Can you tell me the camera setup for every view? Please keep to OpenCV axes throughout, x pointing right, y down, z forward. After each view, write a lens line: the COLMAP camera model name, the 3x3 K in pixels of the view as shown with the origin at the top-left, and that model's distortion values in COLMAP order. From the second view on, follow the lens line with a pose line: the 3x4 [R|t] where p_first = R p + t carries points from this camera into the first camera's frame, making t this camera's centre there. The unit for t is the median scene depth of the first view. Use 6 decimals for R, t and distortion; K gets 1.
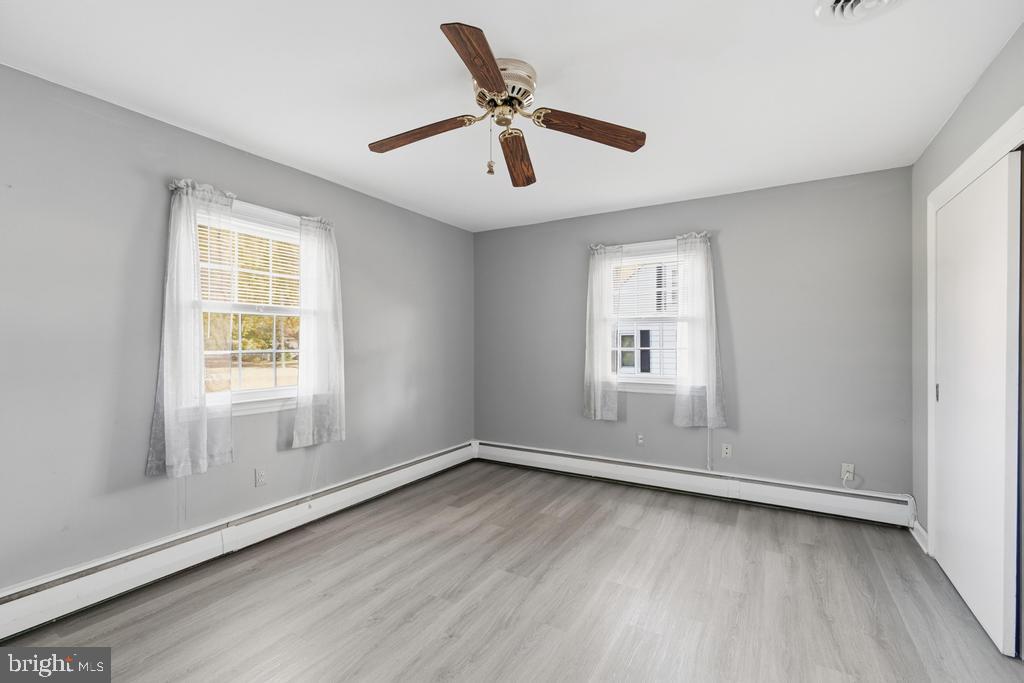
lens RADIAL K [[444.8, 0, 511.0], [0, 444.8, 344.1], [0, 0, 1]] dist [-0.008448, -0.000008]
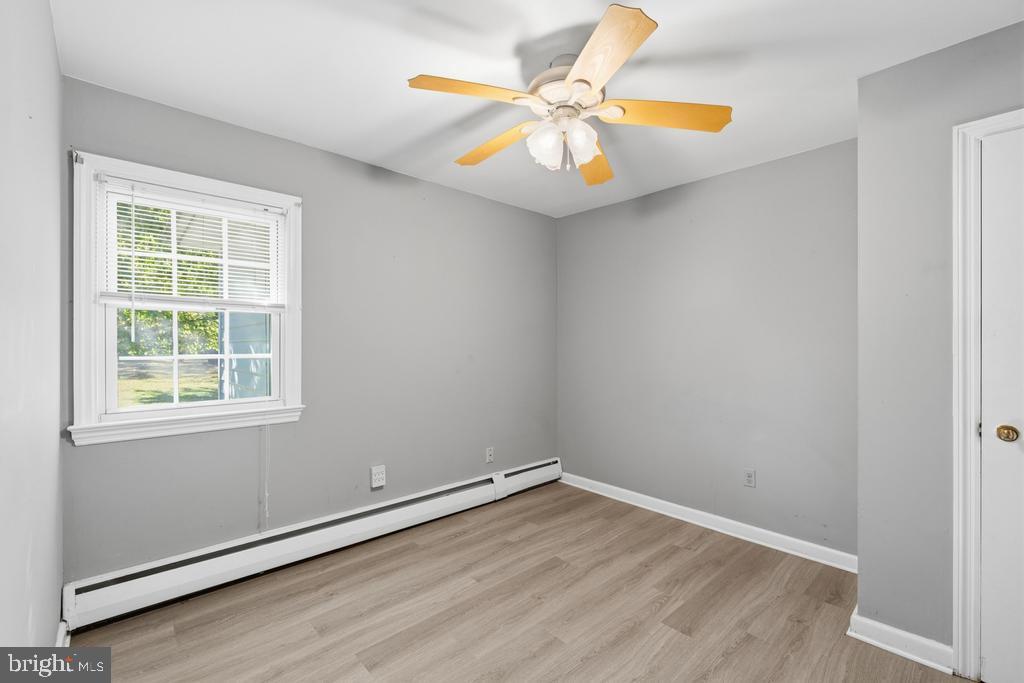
lens RADIAL K [[444.8, 0, 511.0], [0, 444.8, 344.1], [0, 0, 1]] dist [-0.008448, -0.000008]
pose [[0.955678, -0.006502, -0.294343, 0.169693], [0.005590, 0.999977, -0.003940, 0.000383], [0.294361, 0.002121, 0.955692, 0.317313]]
